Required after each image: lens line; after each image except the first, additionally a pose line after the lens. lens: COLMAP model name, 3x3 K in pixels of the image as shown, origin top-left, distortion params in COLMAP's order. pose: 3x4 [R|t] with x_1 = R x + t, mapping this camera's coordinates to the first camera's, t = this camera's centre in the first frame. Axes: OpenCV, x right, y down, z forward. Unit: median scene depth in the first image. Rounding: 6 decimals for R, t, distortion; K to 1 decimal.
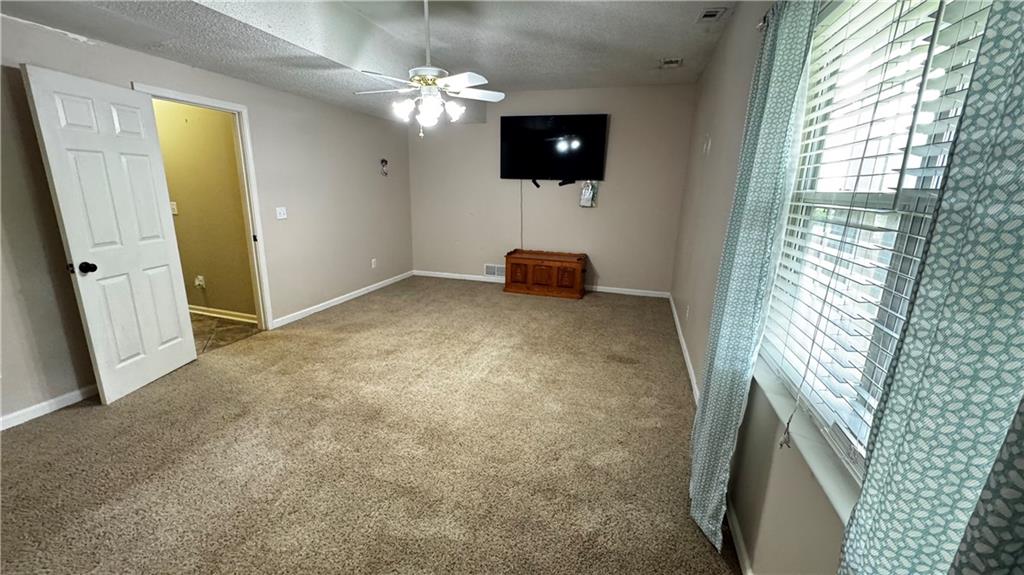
lens RADIAL K [[410.6, 0, 512.4], [0, 410.6, 288.8], [0, 0, 1]] dist [-0.001276, -0.000047]
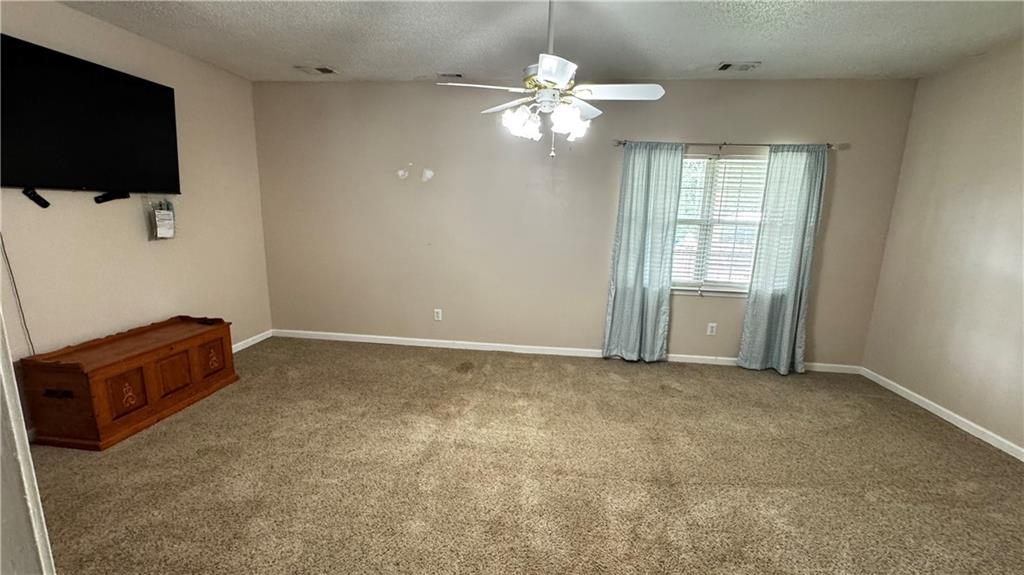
lens RADIAL K [[410.6, 0, 511.7], [0, 410.6, 290.3], [0, 0, 1]] dist [-0.001276, -0.000047]
pose [[-0.180591, -0.216864, 0.959352, -0.496453], [0.209305, 0.944574, 0.252924, -0.178467], [-0.961030, 0.246473, -0.125191, 0.629593]]
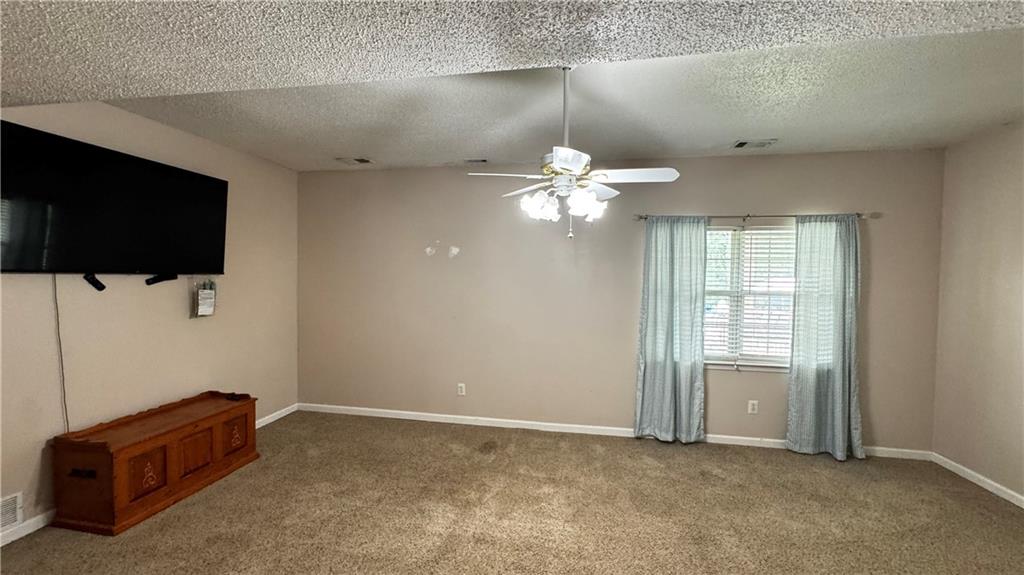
lens RADIAL K [[410.6, 0, 511.0], [0, 410.6, 290.7], [0, 0, 1]] dist [-0.001276, -0.000047]
pose [[-0.112690, -0.057052, 0.991991, -0.490230], [0.227874, 0.970258, 0.081688, -0.186438], [-0.967148, 0.235254, -0.096338, 0.618819]]
